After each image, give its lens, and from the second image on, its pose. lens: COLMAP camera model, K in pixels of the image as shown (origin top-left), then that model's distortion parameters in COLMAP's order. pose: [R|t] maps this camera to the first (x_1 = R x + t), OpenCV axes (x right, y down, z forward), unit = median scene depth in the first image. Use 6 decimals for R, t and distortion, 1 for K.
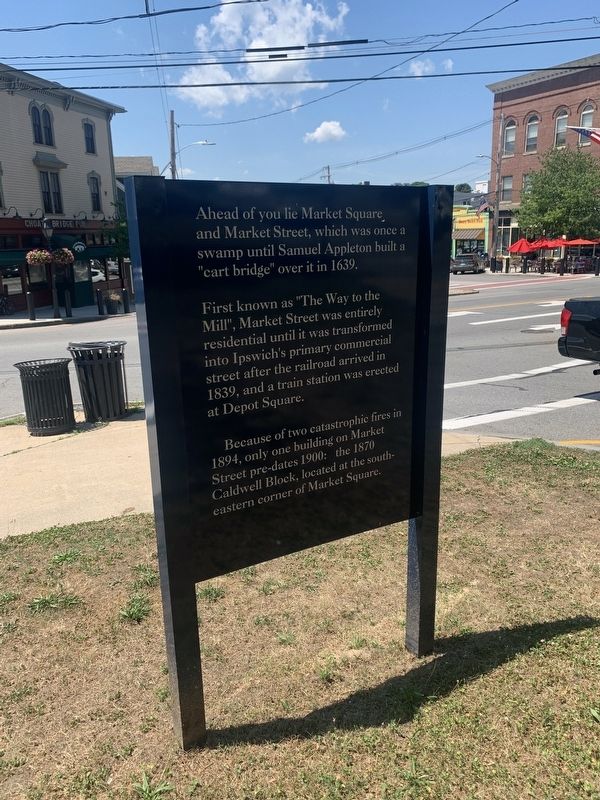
lens RADIAL K [[605.0, 0, 302.0], [0, 605.0, 397.5], [0, 0, 1]] dist [0.025356, -0.022960]
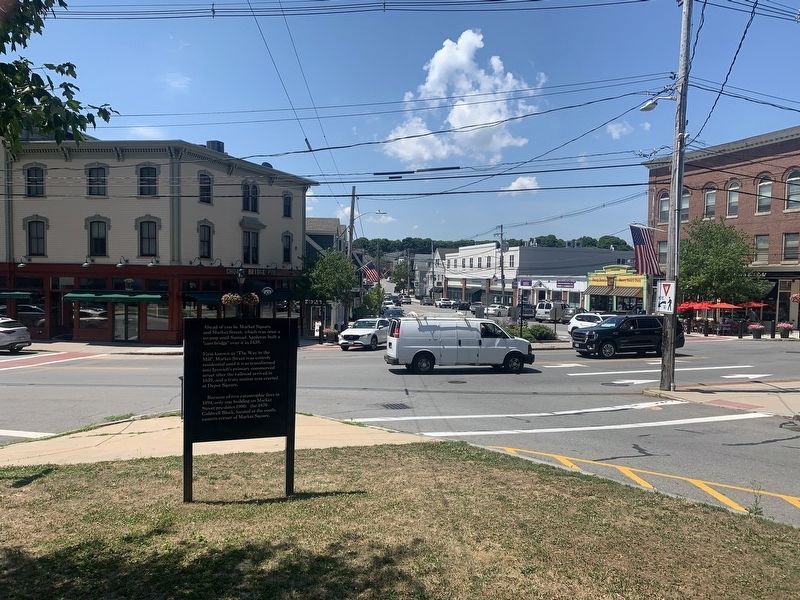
lens RADIAL K [[605.0, 0, 398.5], [0, 605.0, 299.2], [0, 0, 1]] dist [0.025356, -0.022960]
pose [[0.987347, 0.044157, -0.152304, 0.077198], [-0.077556, 0.972208, -0.220902, 0.011930], [0.138317, 0.229919, 0.963331, -0.118871]]
